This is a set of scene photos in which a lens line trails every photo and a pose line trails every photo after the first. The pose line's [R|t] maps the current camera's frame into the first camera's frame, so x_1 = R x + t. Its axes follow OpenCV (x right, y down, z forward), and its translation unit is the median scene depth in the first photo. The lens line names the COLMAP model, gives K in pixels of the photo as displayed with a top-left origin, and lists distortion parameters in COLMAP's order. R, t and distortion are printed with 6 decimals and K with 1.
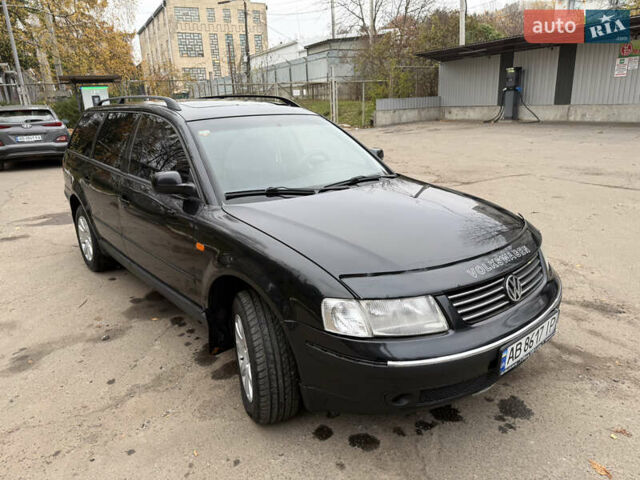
lens RADIAL K [[444.4, 0, 320.0], [0, 444.4, 240.0], [0, 0, 1]] dist [0.002148, -0.003893]
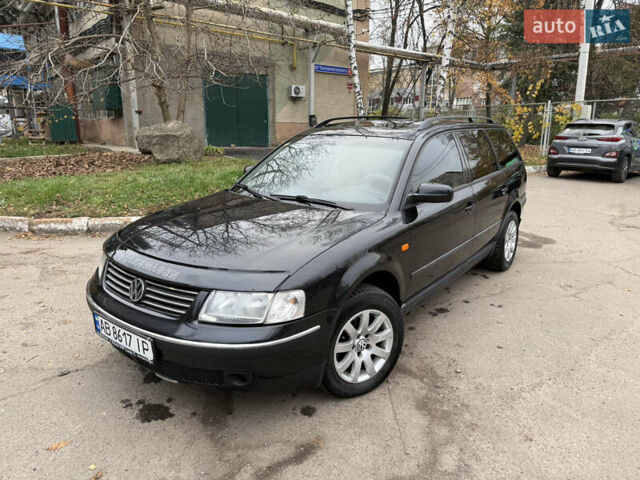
lens RADIAL K [[442.0, 0, 317.0], [0, 442.0, 236.9], [0, 0, 1]] dist [0.004456, -0.000848]
pose [[0.217699, 0.276977, -0.935890, 0.251780], [-0.302649, 0.930780, 0.205065, -0.064843], [0.927907, 0.238604, 0.286457, 0.169528]]
